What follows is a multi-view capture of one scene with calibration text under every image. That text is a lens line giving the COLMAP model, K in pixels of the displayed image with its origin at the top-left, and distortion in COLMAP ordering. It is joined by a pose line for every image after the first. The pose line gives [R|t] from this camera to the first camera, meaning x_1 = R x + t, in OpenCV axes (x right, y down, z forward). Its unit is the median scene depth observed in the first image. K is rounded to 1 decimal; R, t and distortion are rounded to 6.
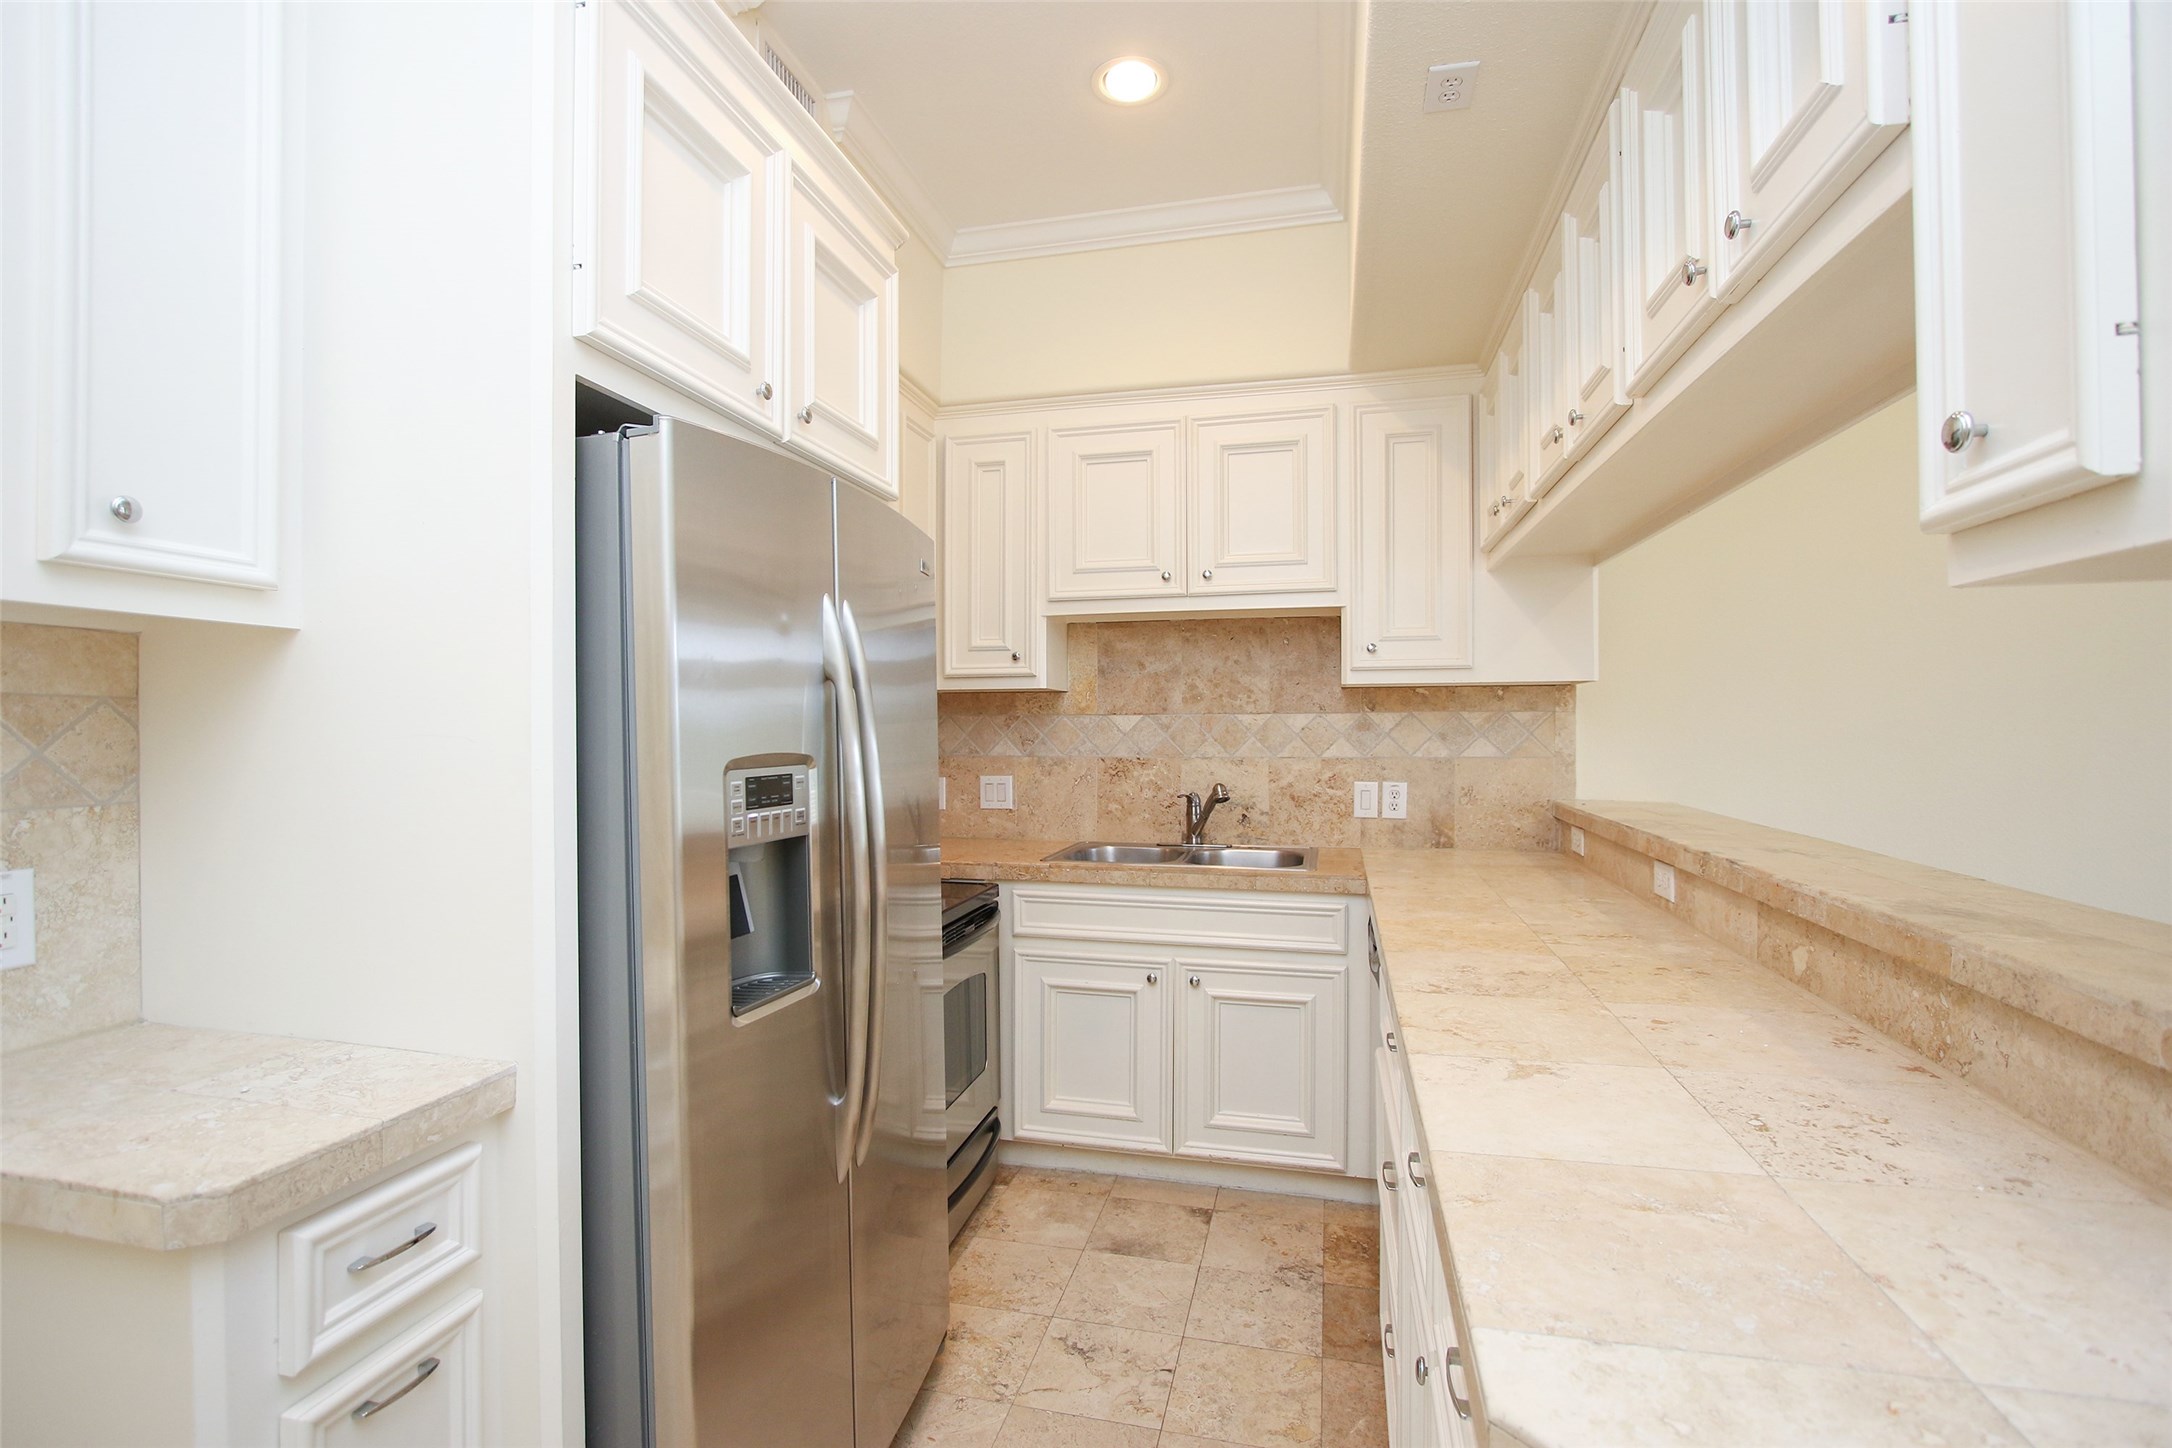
lens RADIAL K [[1007.0, 0, 1084.2], [0, 1007.0, 735.6], [0, 0, 1]] dist [-0.014440, 0.004834]
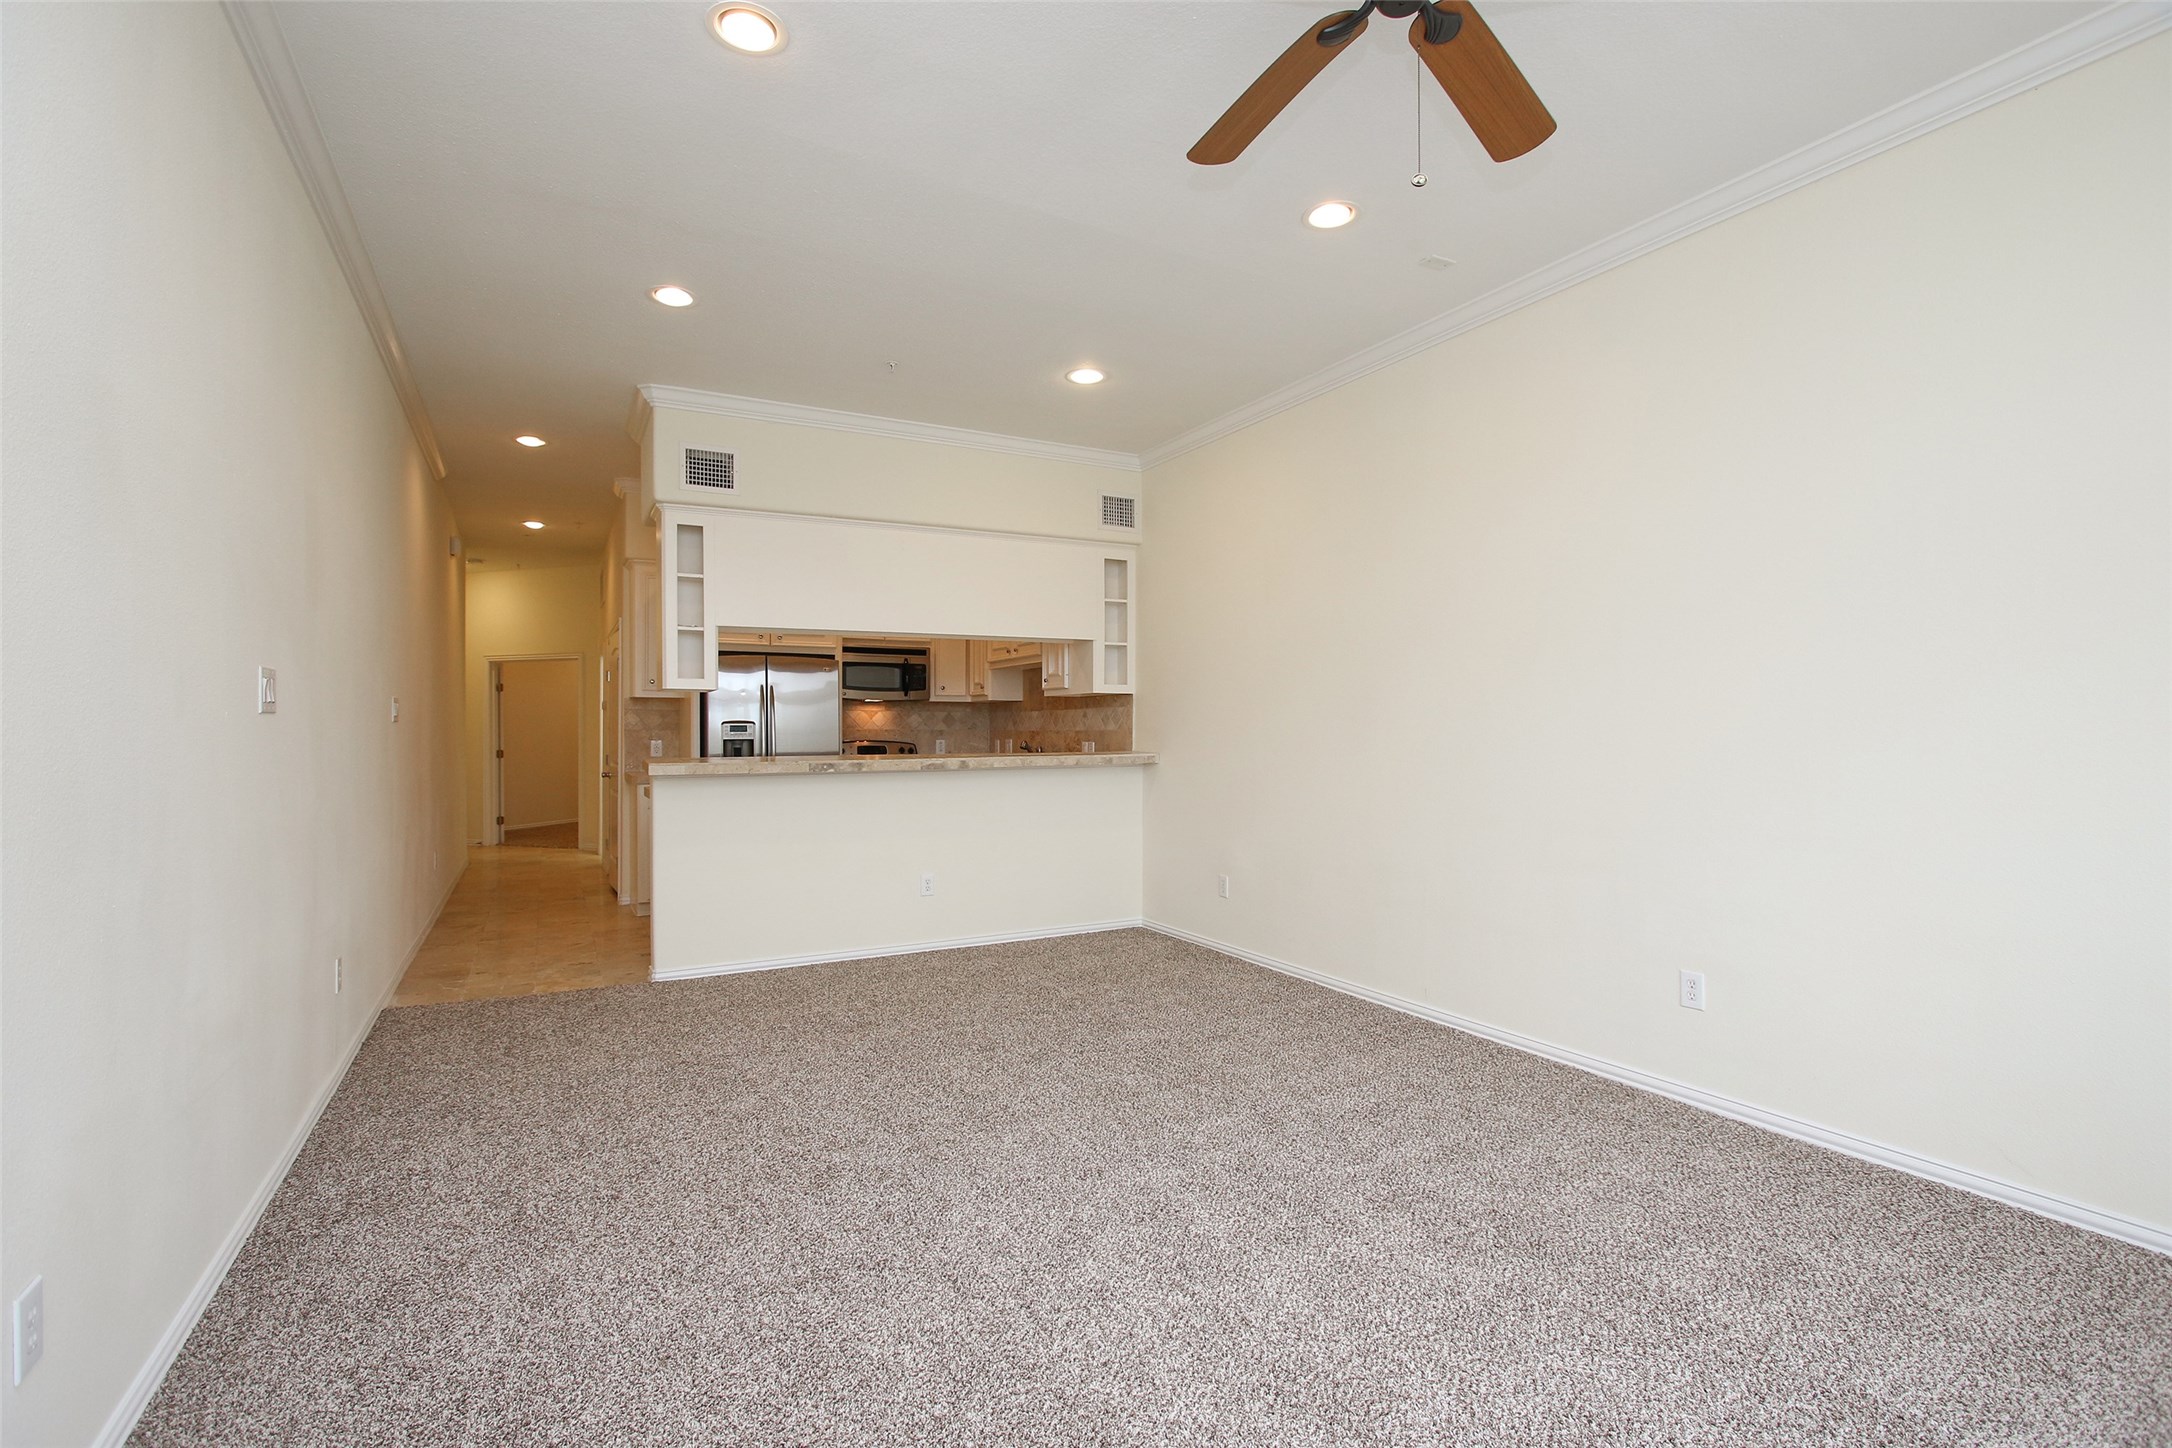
lens RADIAL K [[1007.0, 0, 1084.2], [0, 1007.0, 735.6], [0, 0, 1]] dist [-0.014440, 0.004834]
pose [[0.661672, 0.010864, -0.749715, 1.993202], [-0.004498, 0.999935, 0.010521, 0.012374], [0.749780, -0.003589, 0.661677, -0.446365]]
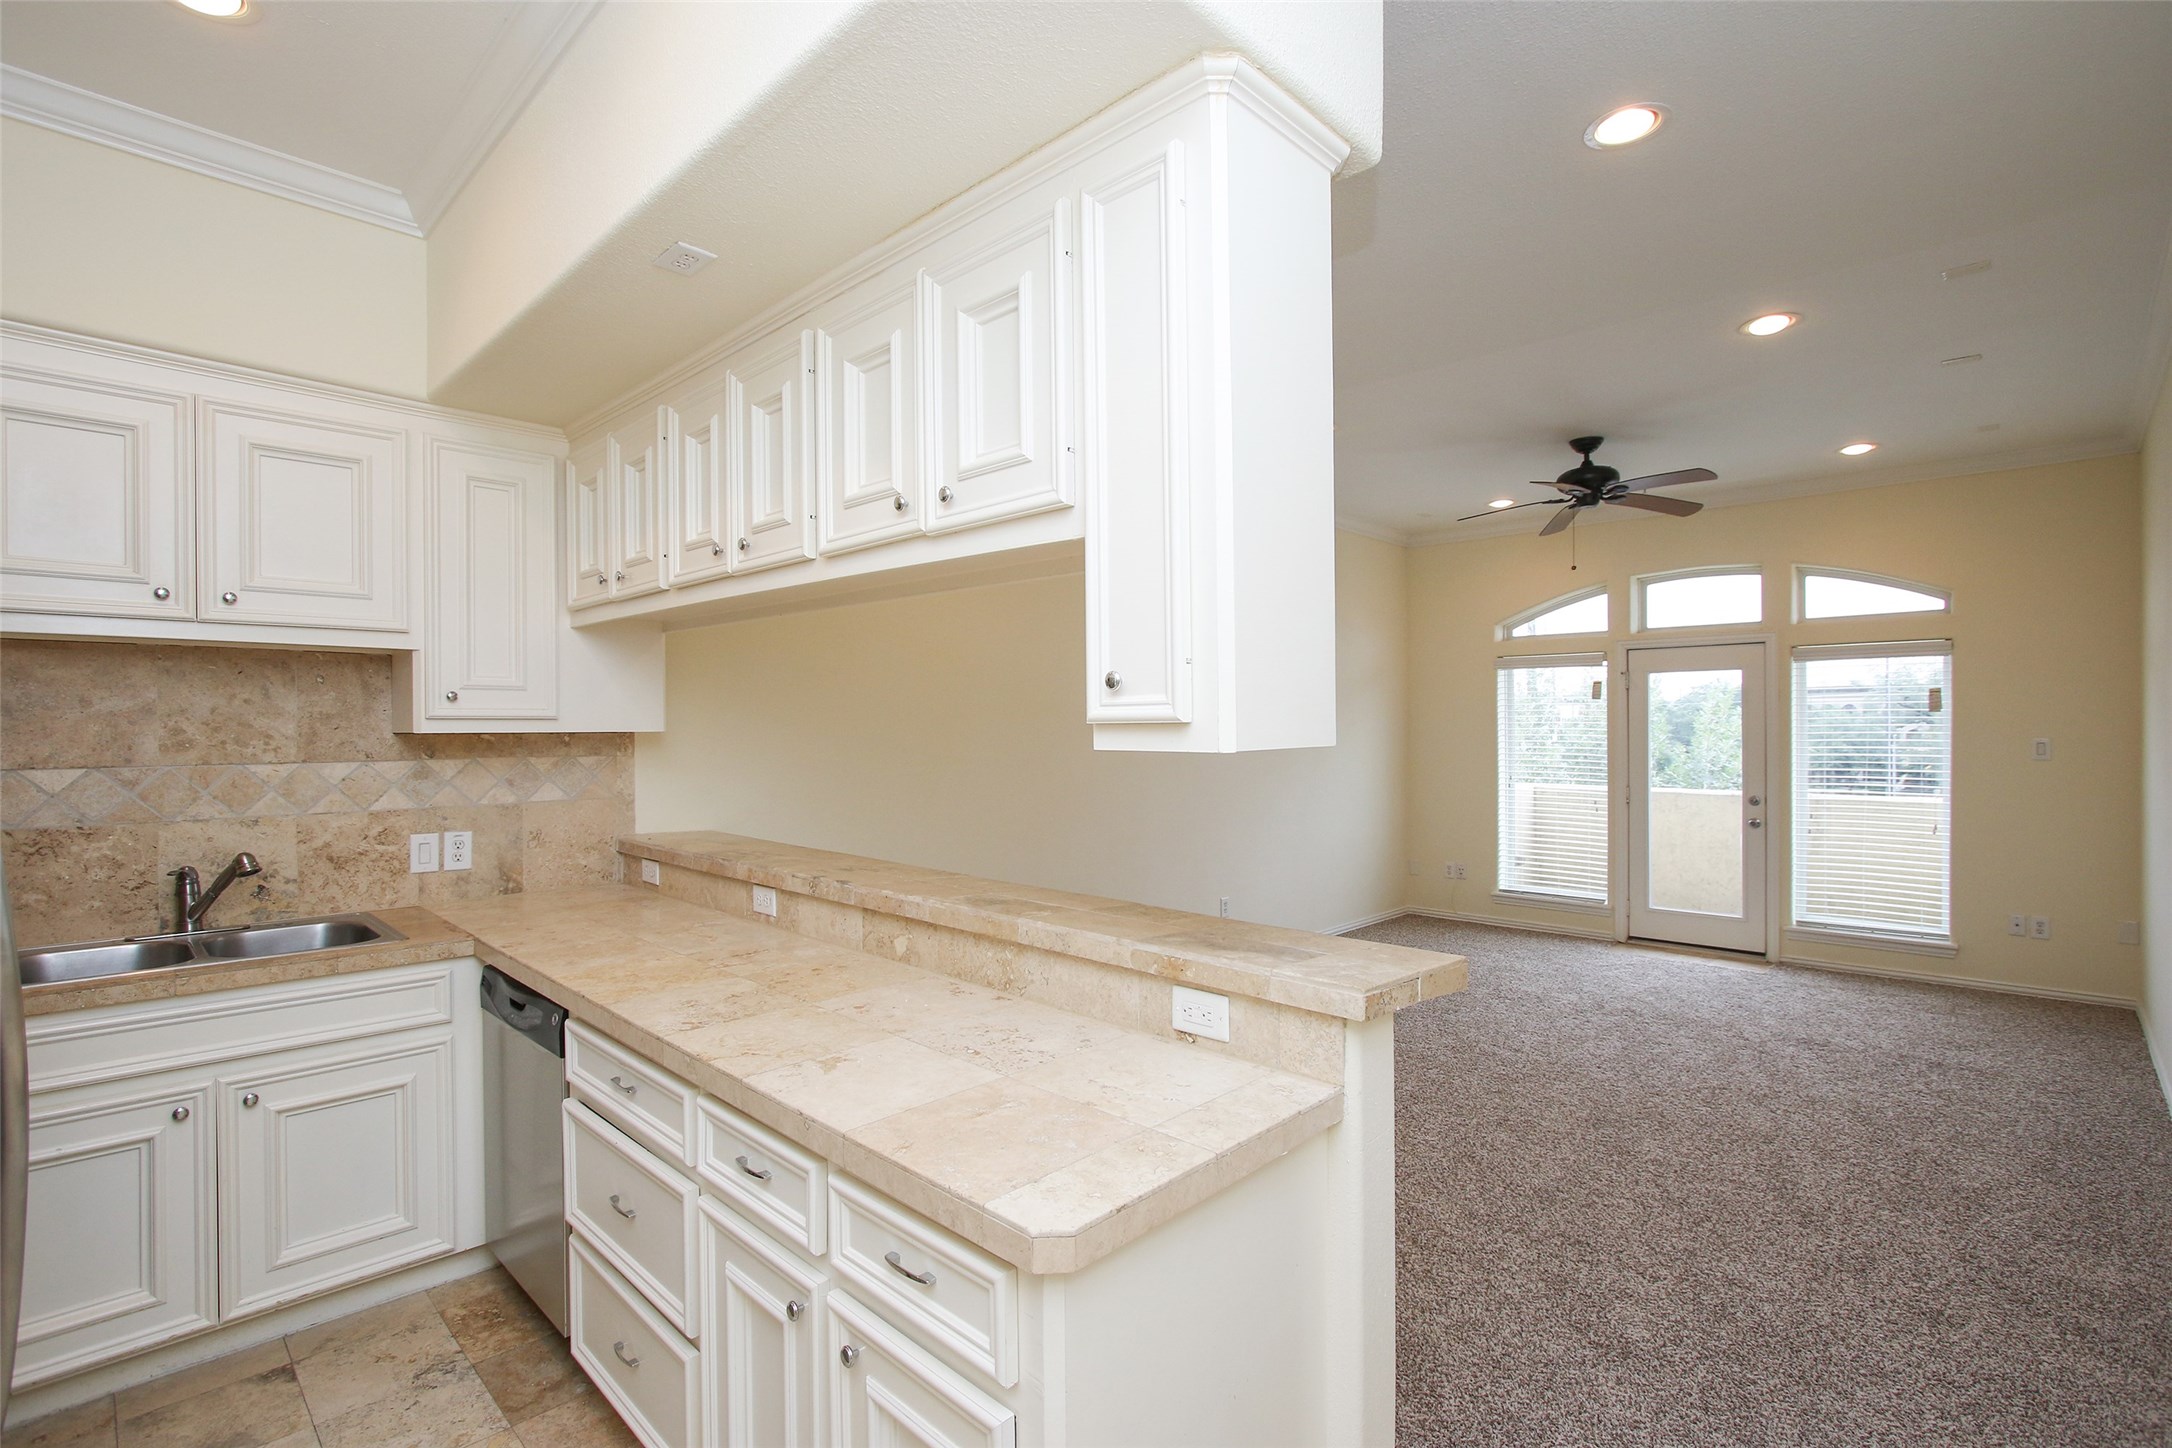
lens RADIAL K [[1007.0, 0, 1084.2], [0, 1007.0, 735.6], [0, 0, 1]] dist [-0.014440, 0.004834]
pose [[0.511556, -0.004946, 0.859236, -0.217041], [0.007651, 0.999970, 0.001201, -0.044225], [-0.859216, 0.005960, 0.511578, -0.003360]]
